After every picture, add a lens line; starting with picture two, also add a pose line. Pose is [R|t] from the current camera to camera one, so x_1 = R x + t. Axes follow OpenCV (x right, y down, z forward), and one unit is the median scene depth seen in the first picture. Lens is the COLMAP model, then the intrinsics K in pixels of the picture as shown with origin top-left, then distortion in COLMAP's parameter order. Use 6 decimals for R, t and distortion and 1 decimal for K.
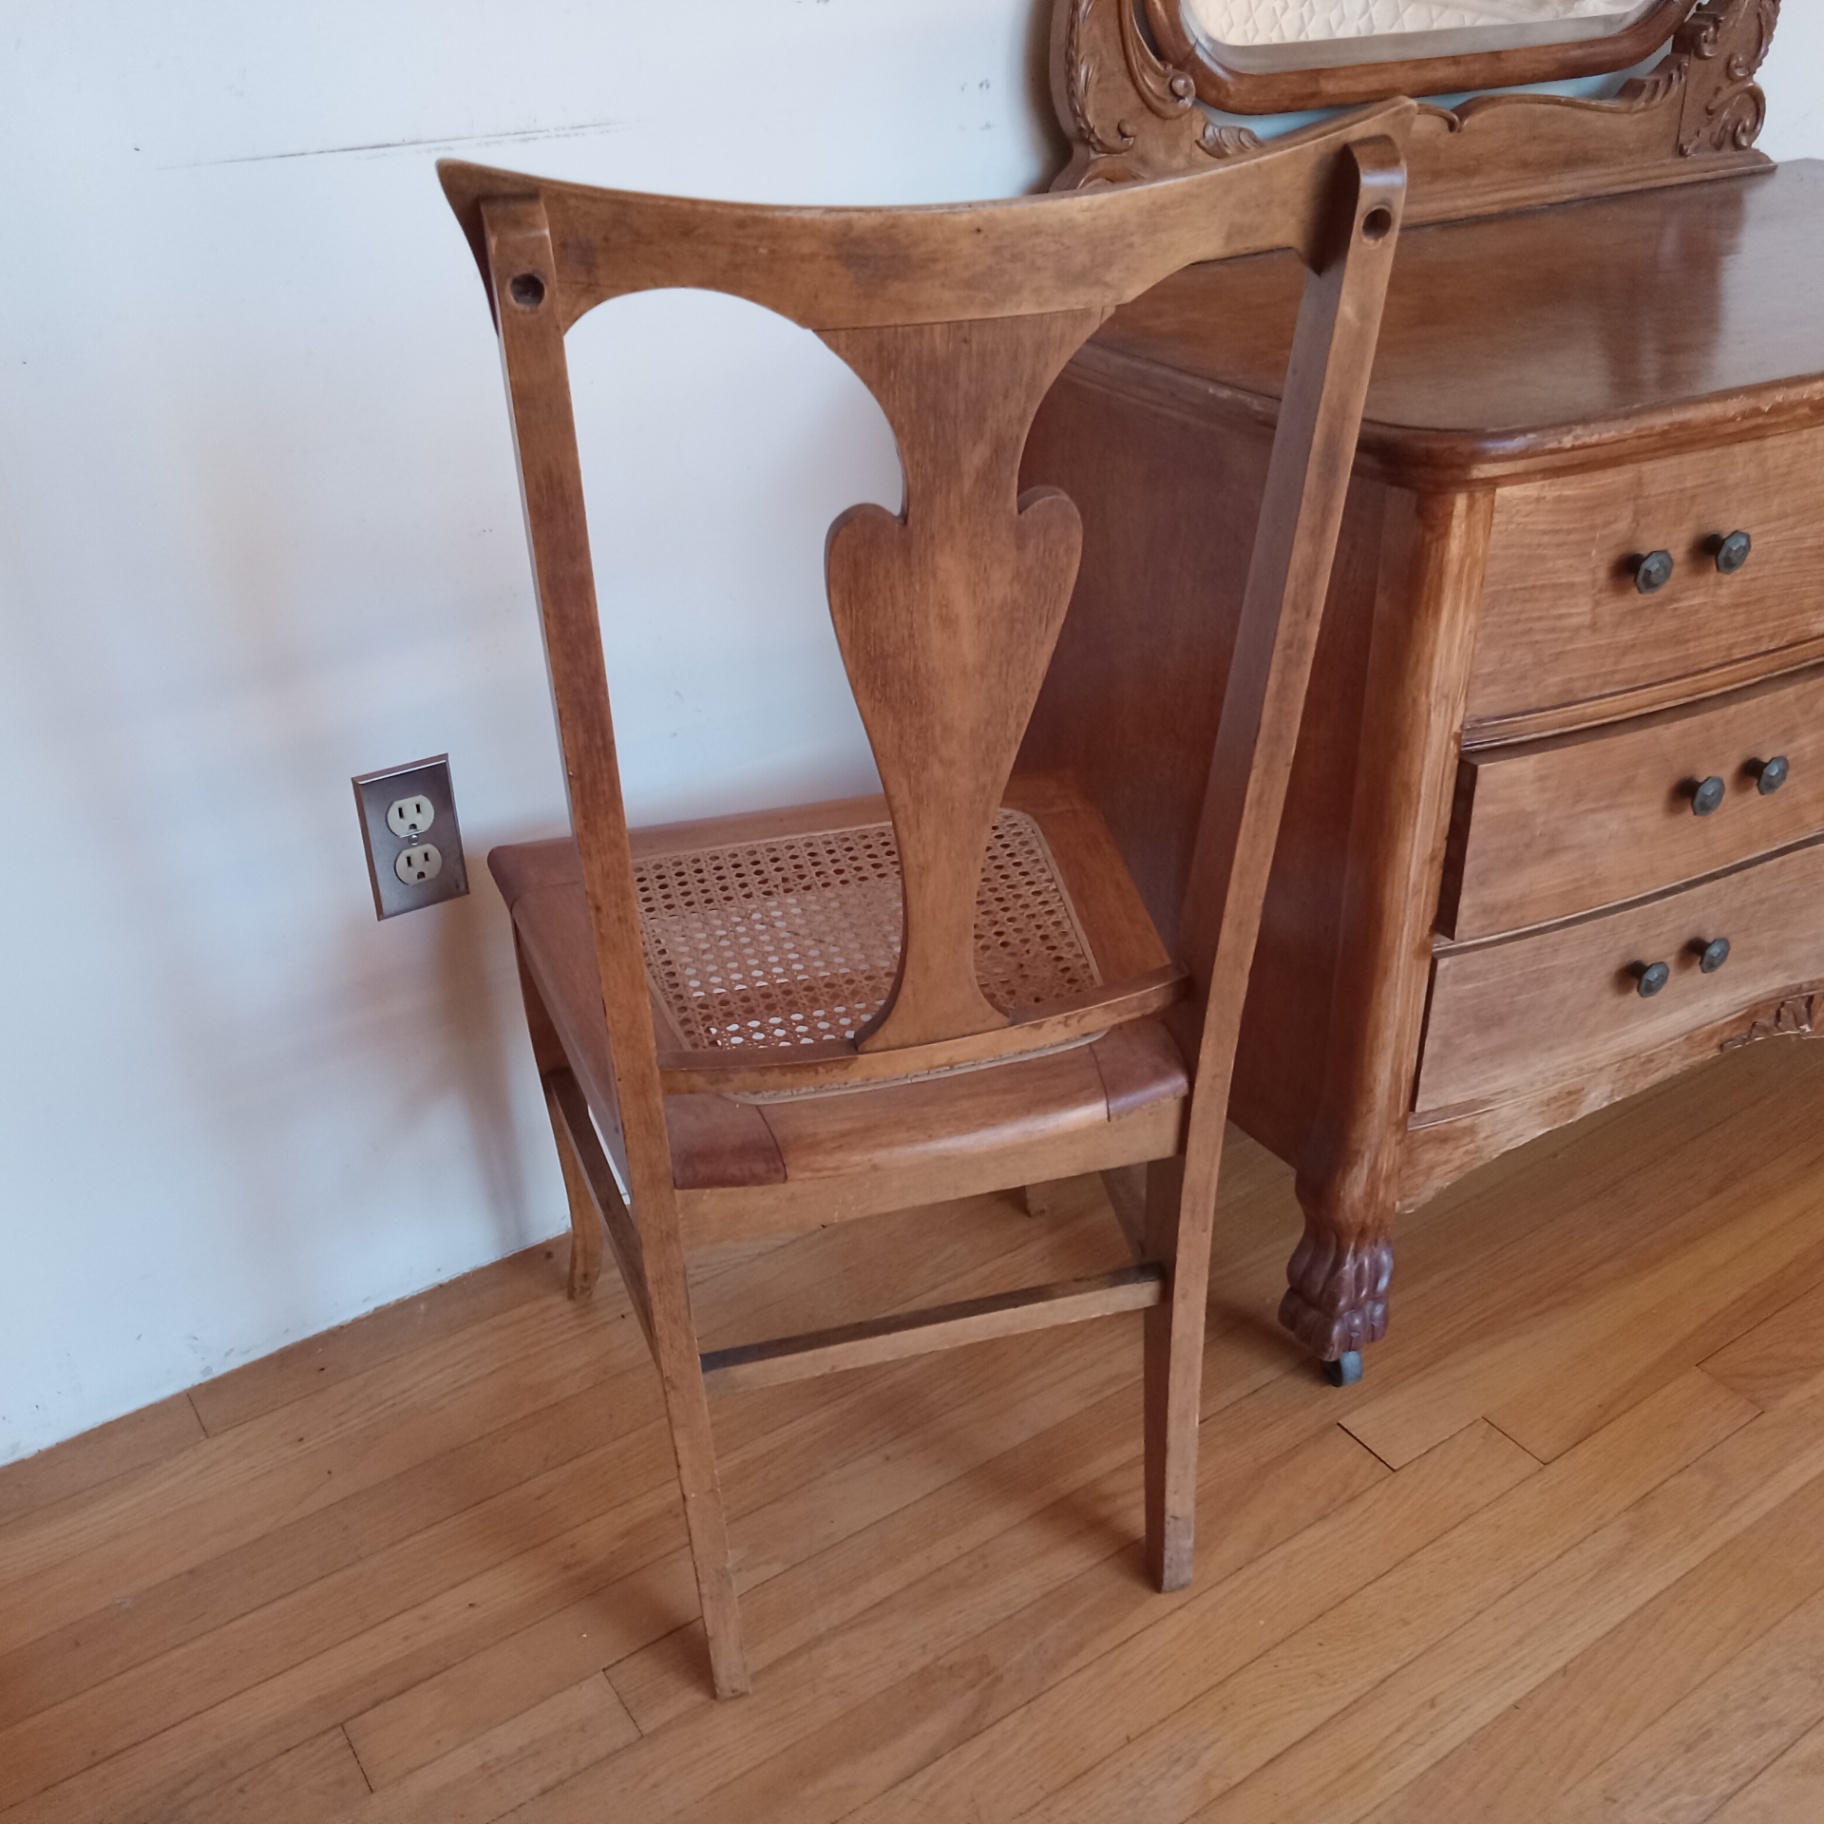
lens RADIAL K [[1848.8, 0, 916.6], [0, 1848.8, 906.0], [0, 0, 1]] dist [0.005790, -0.015047]
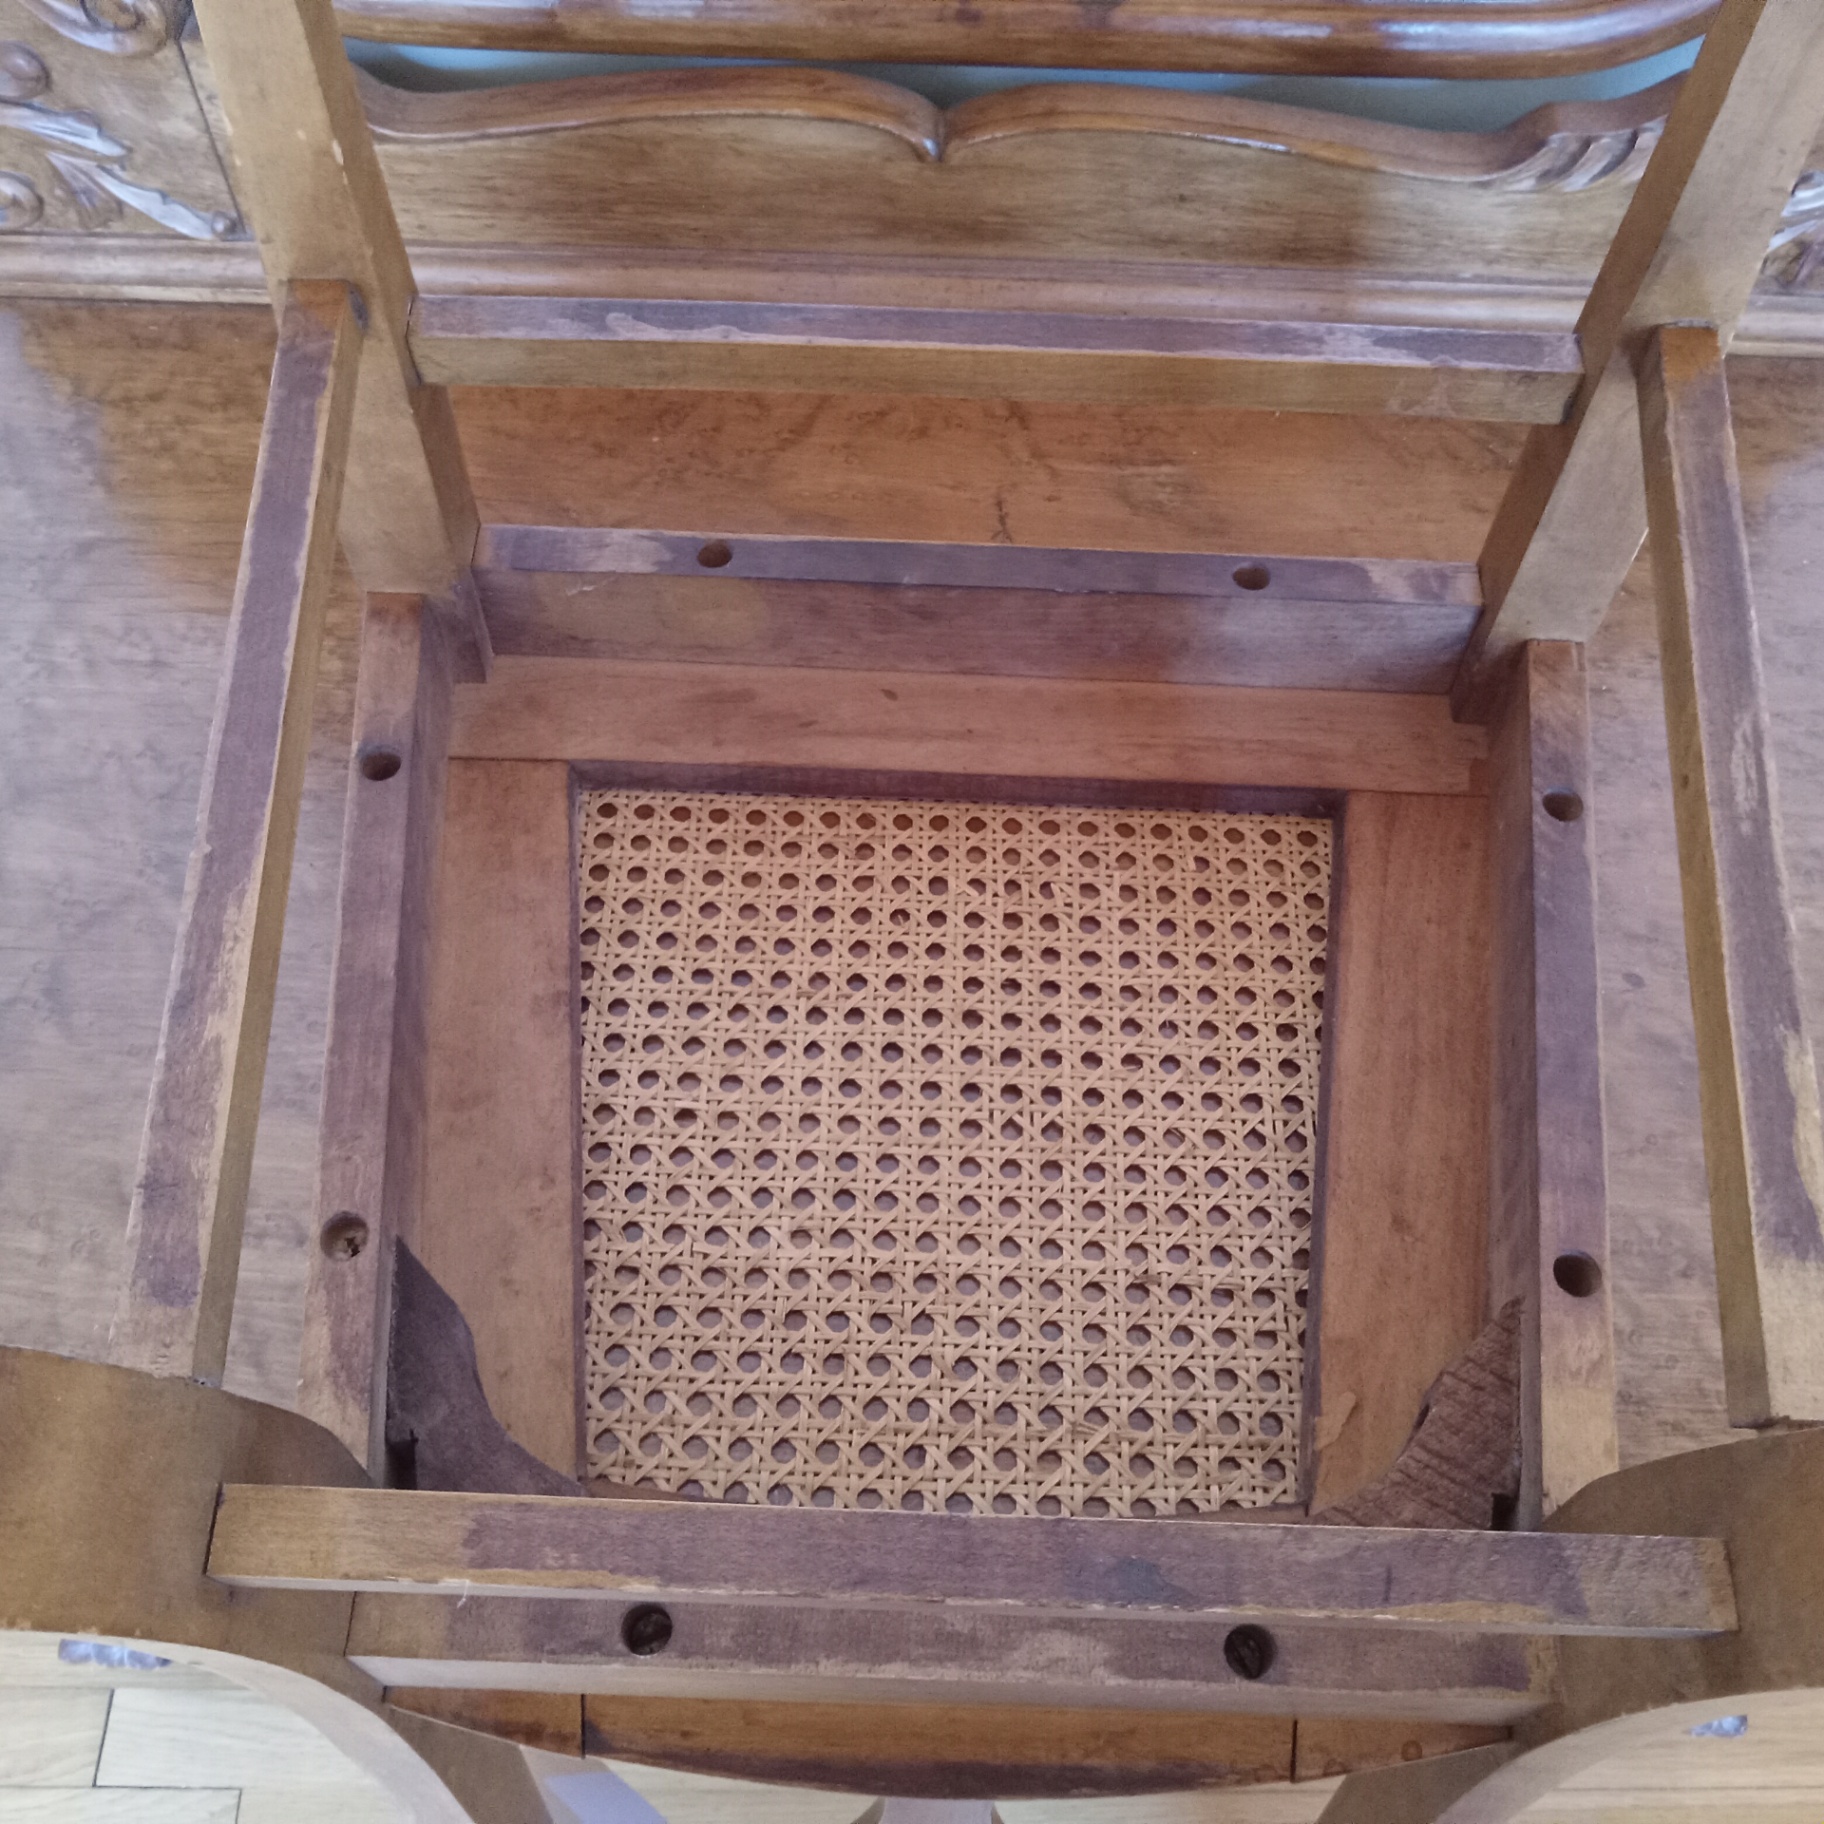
lens RADIAL K [[1837.4, 0, 917.4], [0, 1837.4, 876.3], [0, 0, 1]] dist [-0.012655, 0.008671]
pose [[0.820983, 0.507117, -0.262335, 0.599049], [-0.312957, 0.783989, 0.536115, -0.625931], [0.477541, -0.358041, 0.802347, 0.663849]]
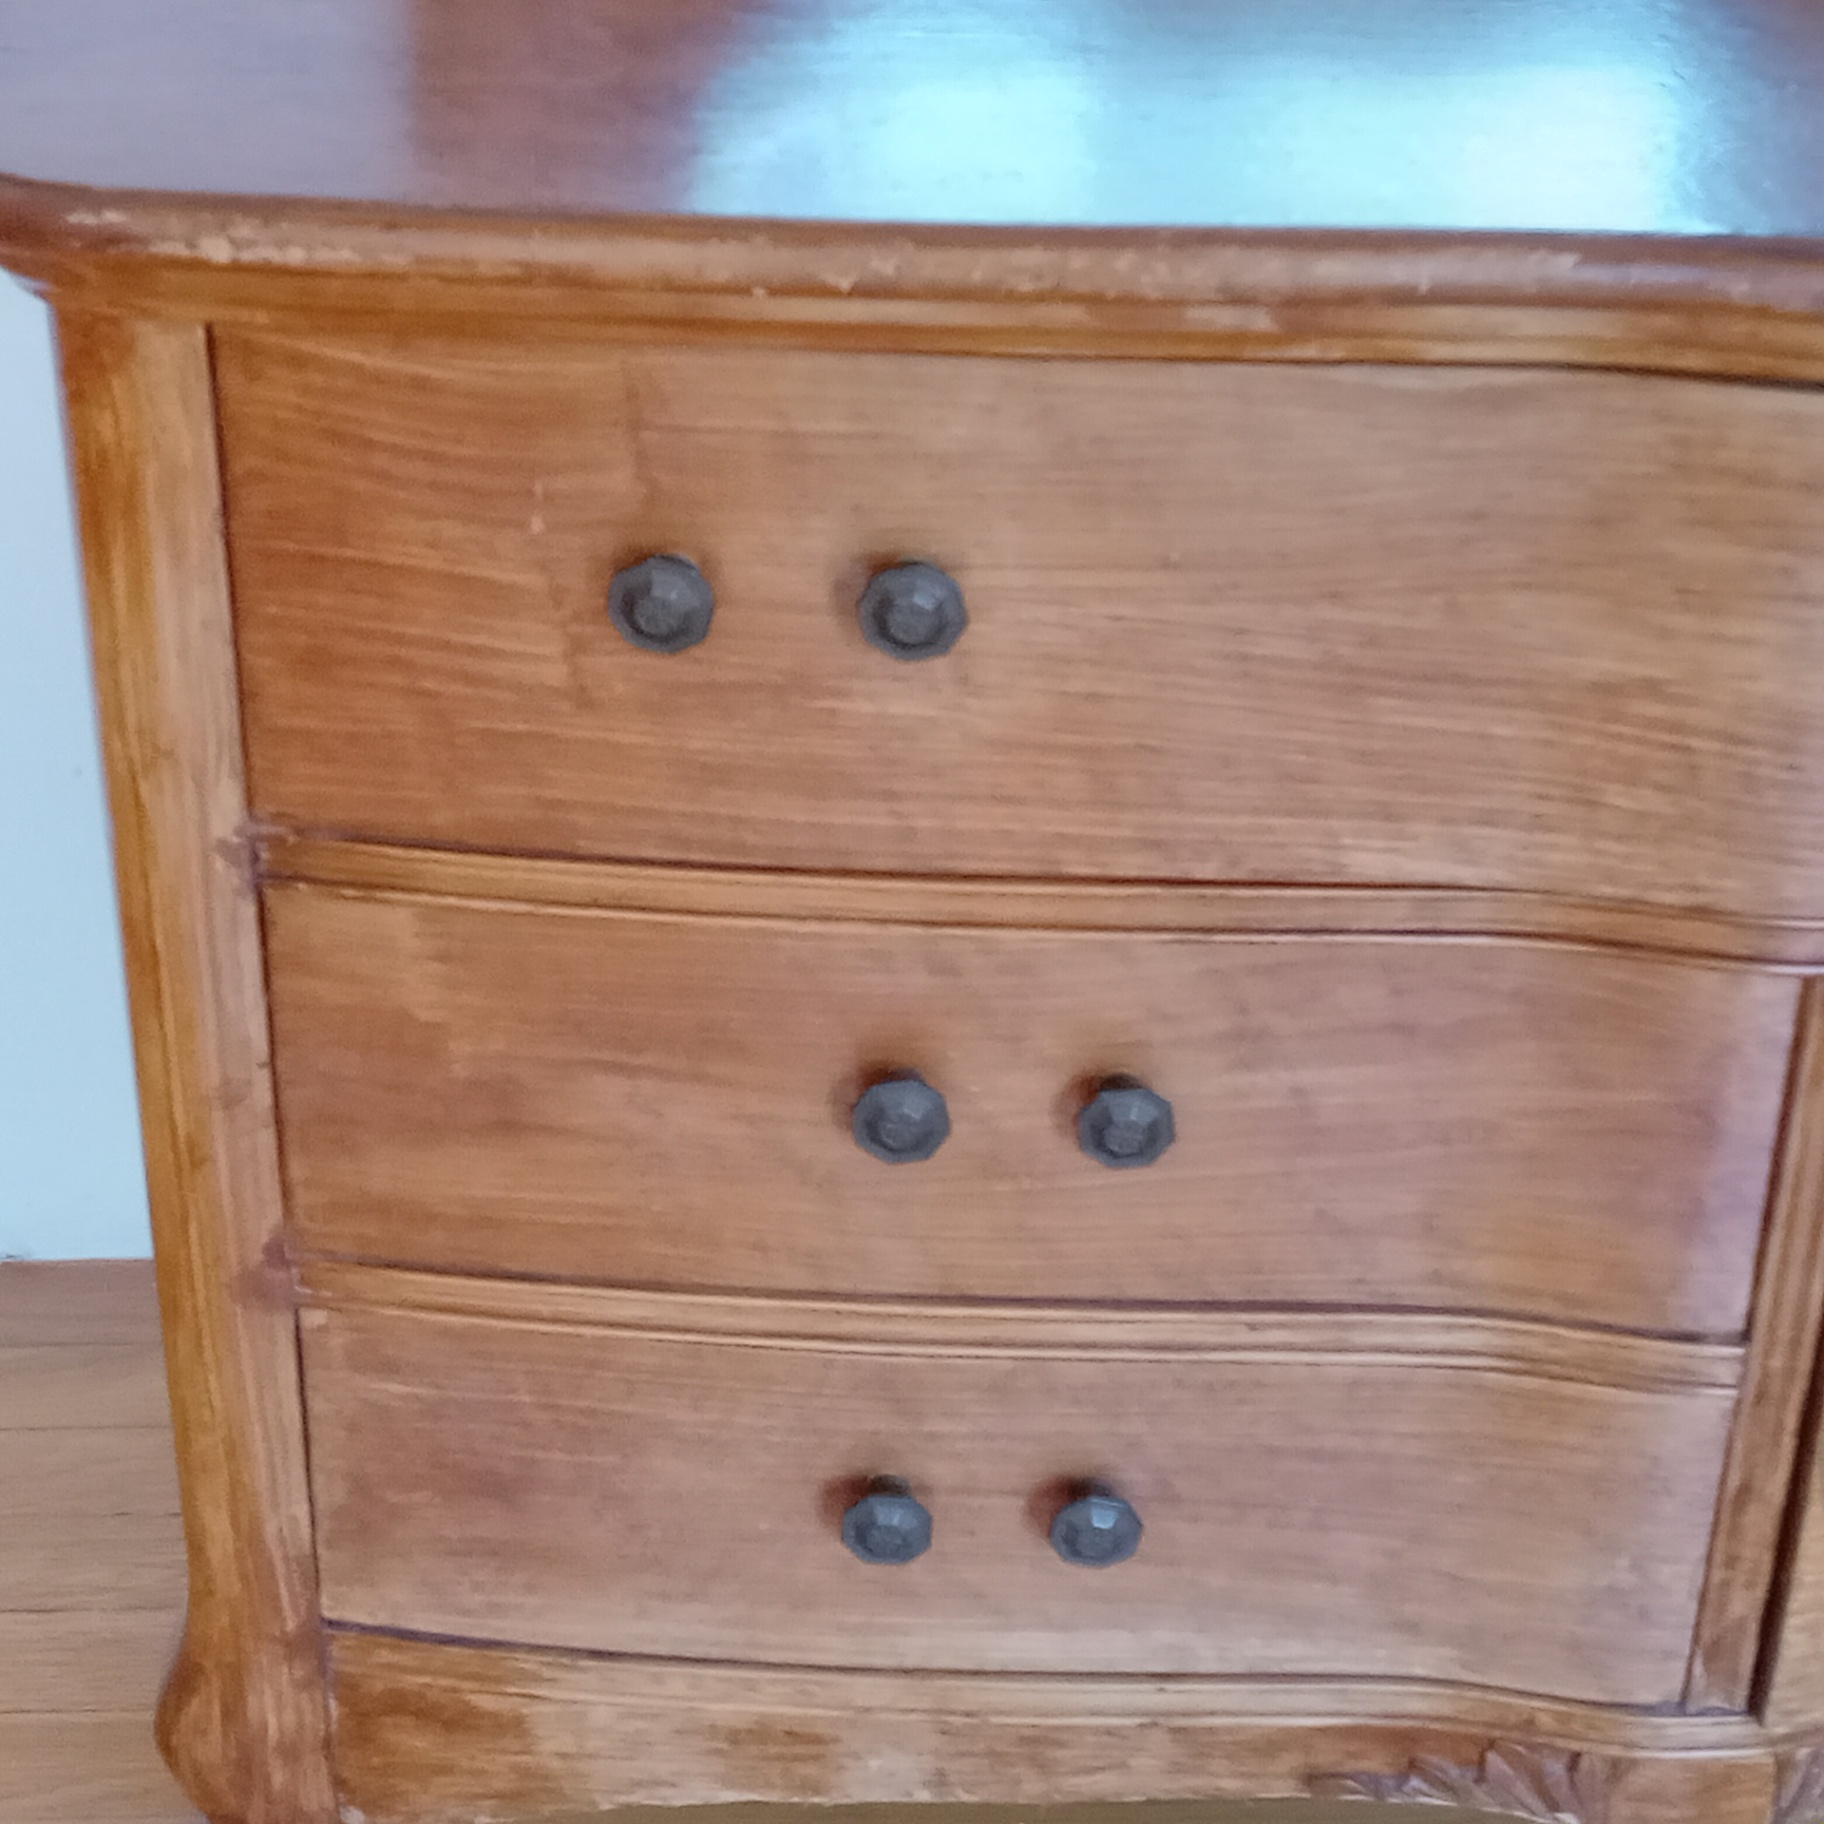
lens RADIAL K [[3620.0, 0, 905.6], [0, 3620.0, 912.2], [0, 0, 1]] dist [0.090356, -0.563313]
pose [[0.869947, 0.292859, -0.396768, 0.697491], [-0.276615, 0.955864, 0.099034, -0.185869], [0.408260, 0.023598, 0.912561, 0.242348]]
